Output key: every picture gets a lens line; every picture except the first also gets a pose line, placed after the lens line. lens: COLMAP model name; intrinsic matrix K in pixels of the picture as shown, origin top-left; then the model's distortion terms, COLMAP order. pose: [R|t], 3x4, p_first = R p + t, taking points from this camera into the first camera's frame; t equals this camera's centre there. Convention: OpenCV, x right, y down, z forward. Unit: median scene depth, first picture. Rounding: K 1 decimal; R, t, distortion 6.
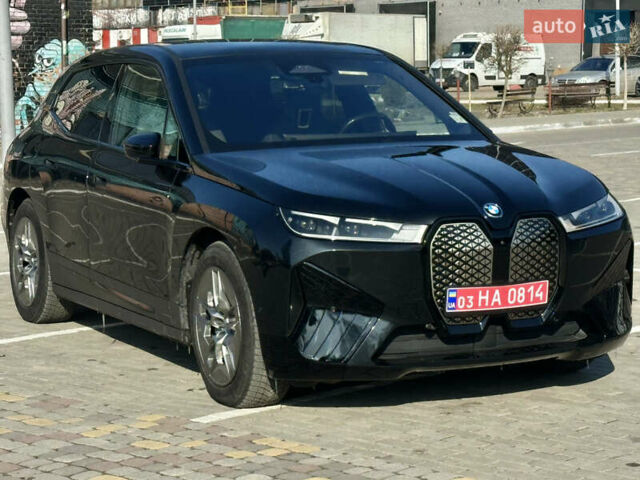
lens RADIAL K [[1617.0, 0, 334.3], [0, 1617.0, 243.5], [0, 0, 1]] dist [0.203952, 0.000000]
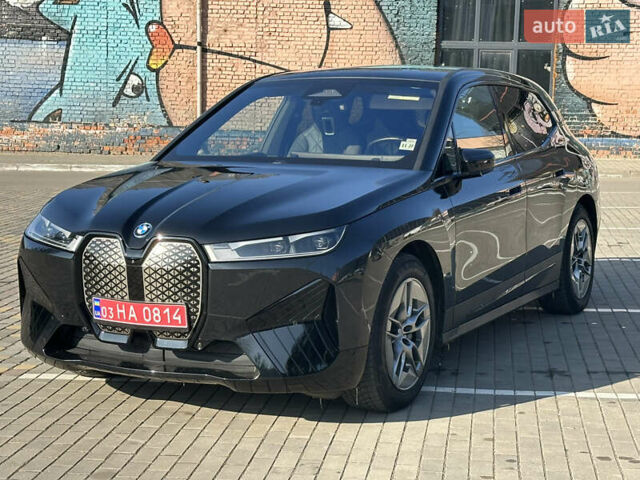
lens RADIAL K [[1206.4, 0, 318.1], [0, 1206.4, 233.5], [0, 0, 1]] dist [0.134553, 0.000000]
pose [[0.599192, 0.107802, -0.793314, 0.777635], [-0.095419, 0.993446, 0.062927, -0.077702], [0.794899, 0.037992, 0.605551, 0.607657]]
